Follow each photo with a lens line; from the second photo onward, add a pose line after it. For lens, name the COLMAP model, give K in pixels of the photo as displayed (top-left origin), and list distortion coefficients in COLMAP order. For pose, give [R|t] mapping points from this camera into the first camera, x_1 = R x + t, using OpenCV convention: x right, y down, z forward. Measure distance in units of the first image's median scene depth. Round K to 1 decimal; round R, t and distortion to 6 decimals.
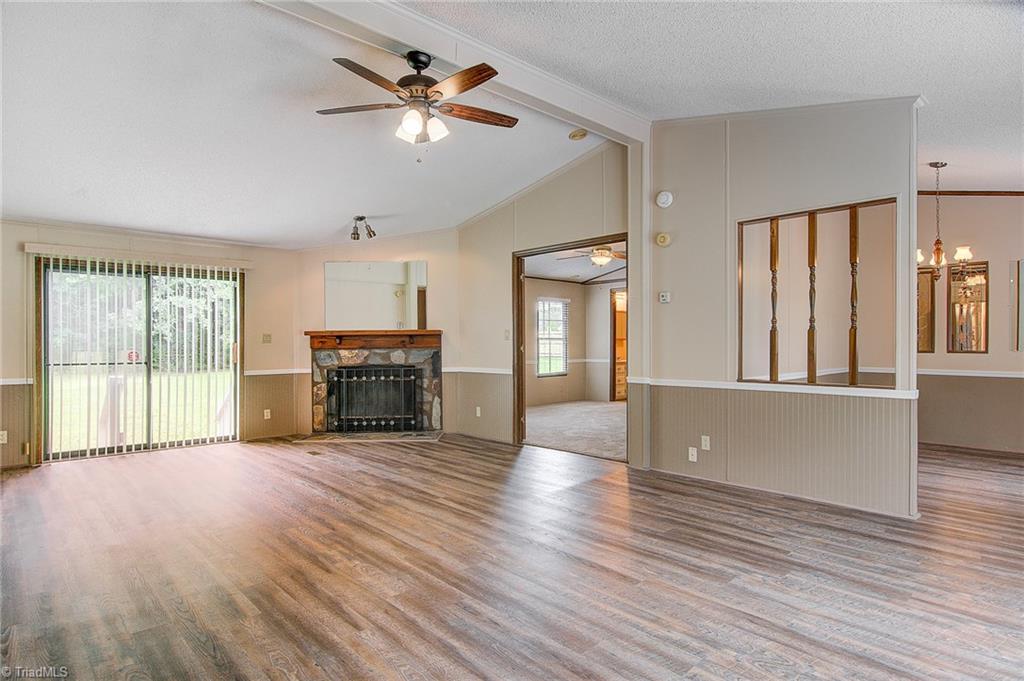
lens RADIAL K [[569.1, 0, 514.6], [0, 569.1, 342.1], [0, 0, 1]] dist [-0.011228, -0.002018]
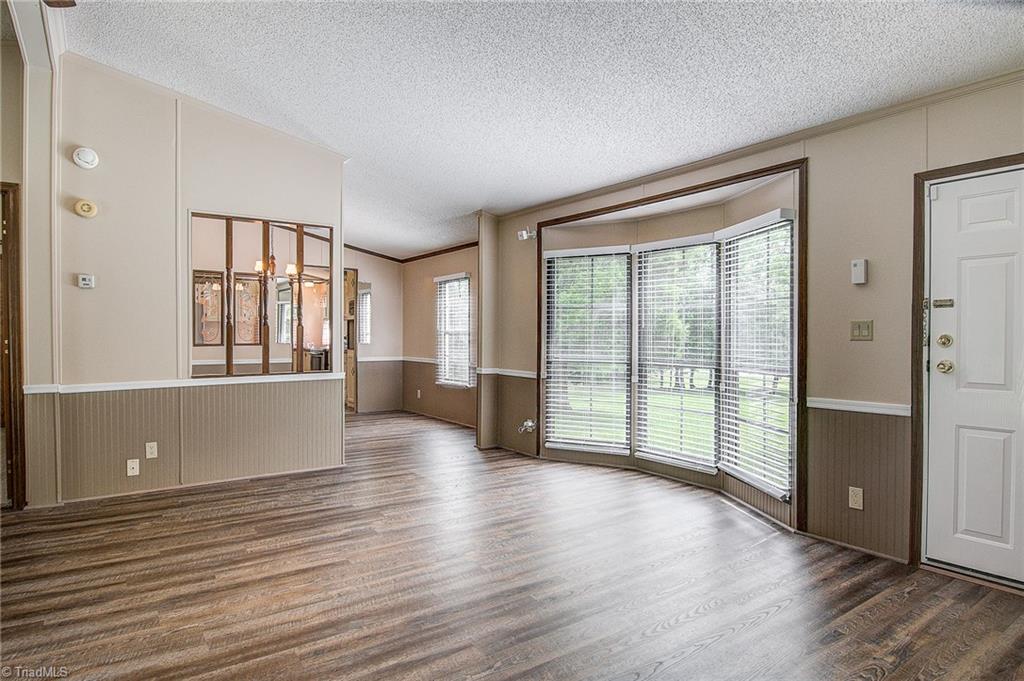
lens RADIAL K [[569.1, 0, 514.6], [0, 569.1, 342.1], [0, 0, 1]] dist [-0.011228, -0.002018]
pose [[0.128349, -0.011464, 0.991663, -0.564136], [0.001436, 0.999934, 0.011373, -0.001741], [-0.991728, -0.000035, 0.128357, 0.386976]]
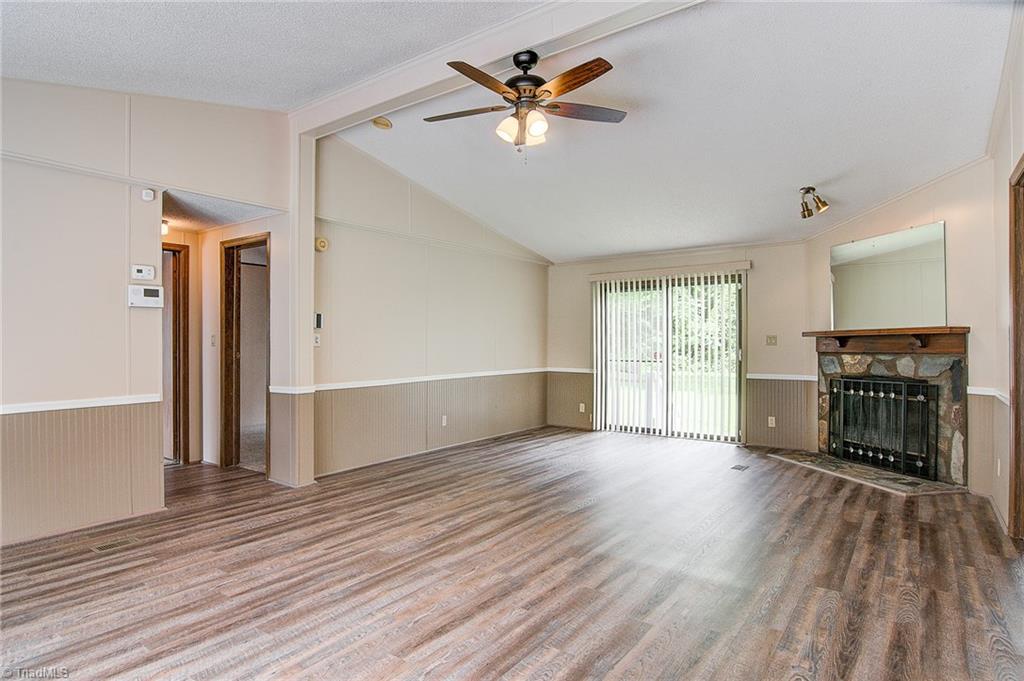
lens RADIAL K [[567.5, 0, 497.1], [0, 567.5, 340.6], [0, 0, 1]] dist [-0.012377, -0.001273]
pose [[0.160630, -0.002005, -0.987013, 0.714038], [0.000910, 0.999998, -0.001883, -0.008446], [0.987014, -0.000595, 0.160632, 0.711145]]
